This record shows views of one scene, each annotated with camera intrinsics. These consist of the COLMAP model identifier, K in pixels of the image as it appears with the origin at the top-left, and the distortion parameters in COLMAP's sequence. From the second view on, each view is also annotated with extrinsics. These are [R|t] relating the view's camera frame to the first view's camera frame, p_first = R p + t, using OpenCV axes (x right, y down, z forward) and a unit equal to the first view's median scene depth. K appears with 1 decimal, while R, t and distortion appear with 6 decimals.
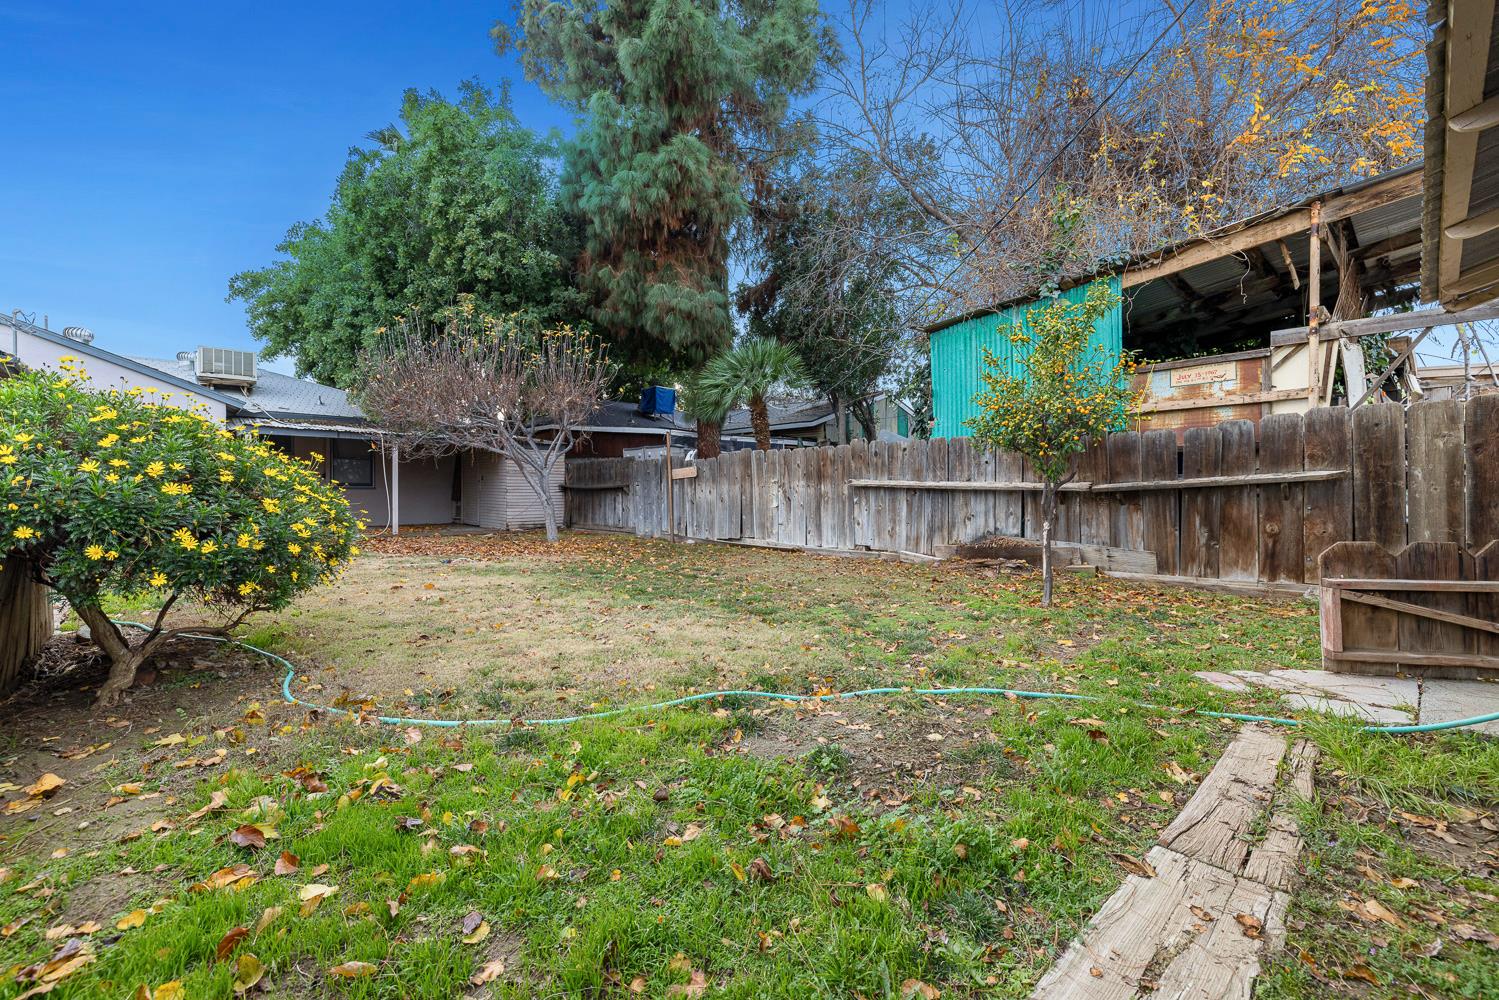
lens RADIAL K [[643.0, 0, 749.6], [0, 643.0, 494.1], [0, 0, 1]] dist [0.000943, 0.000348]
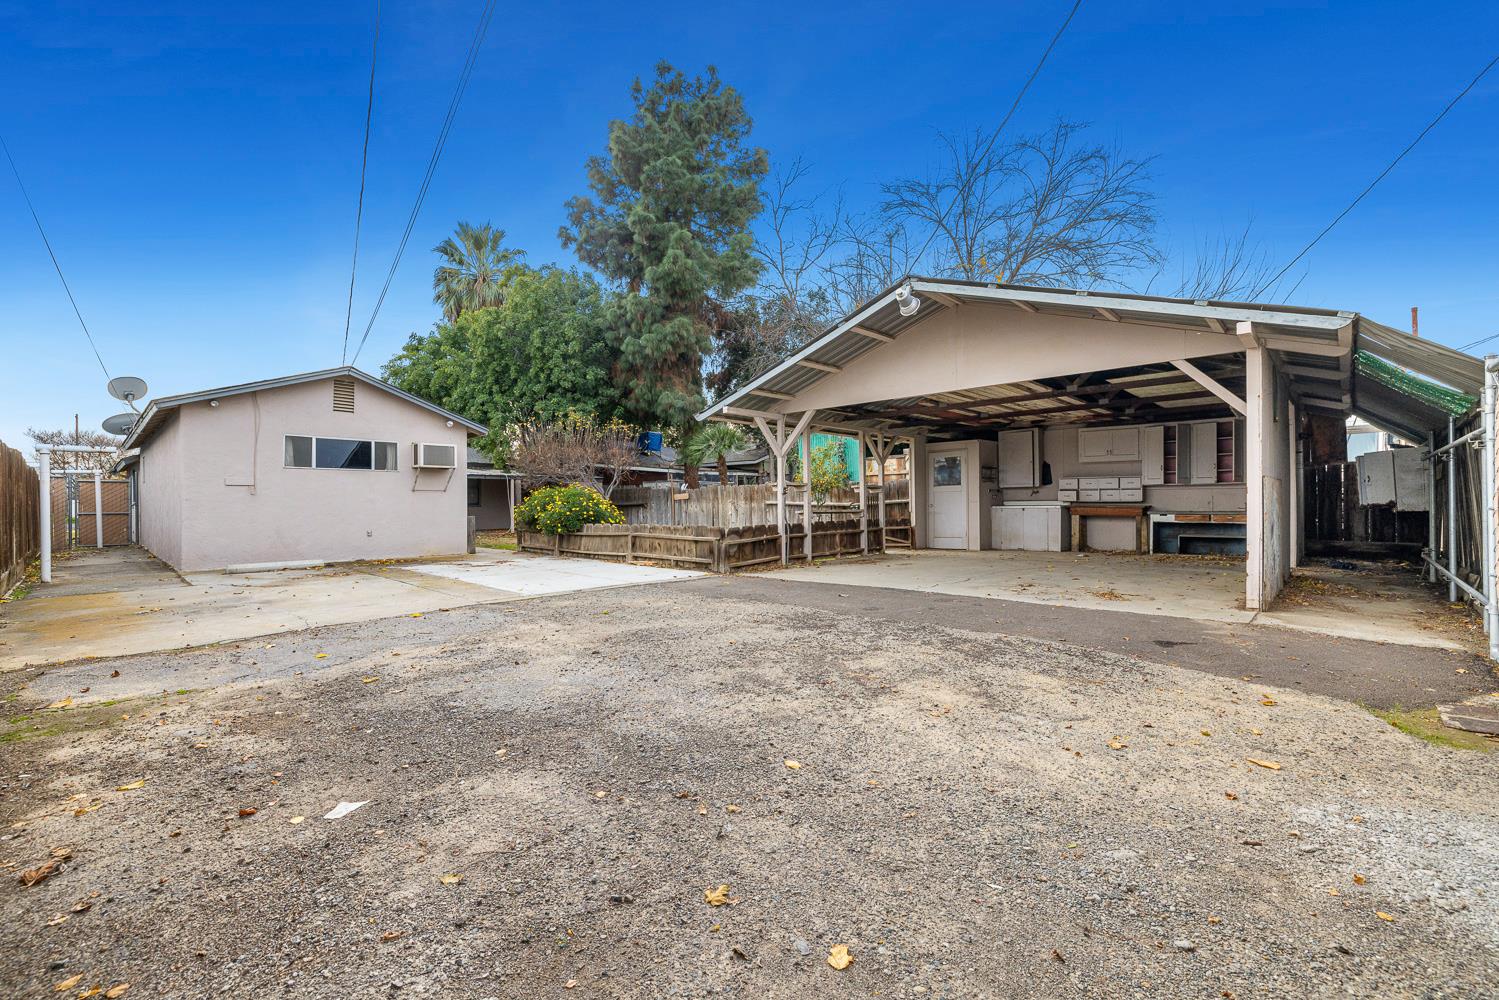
lens RADIAL K [[643.0, 0, 749.6], [0, 643.0, 494.1], [0, 0, 1]] dist [0.000943, 0.000348]
pose [[0.998175, -0.007741, 0.059882, -0.015255], [0.008816, 0.999804, -0.017702, -0.005219], [-0.059733, 0.018198, 0.998048, -0.796682]]
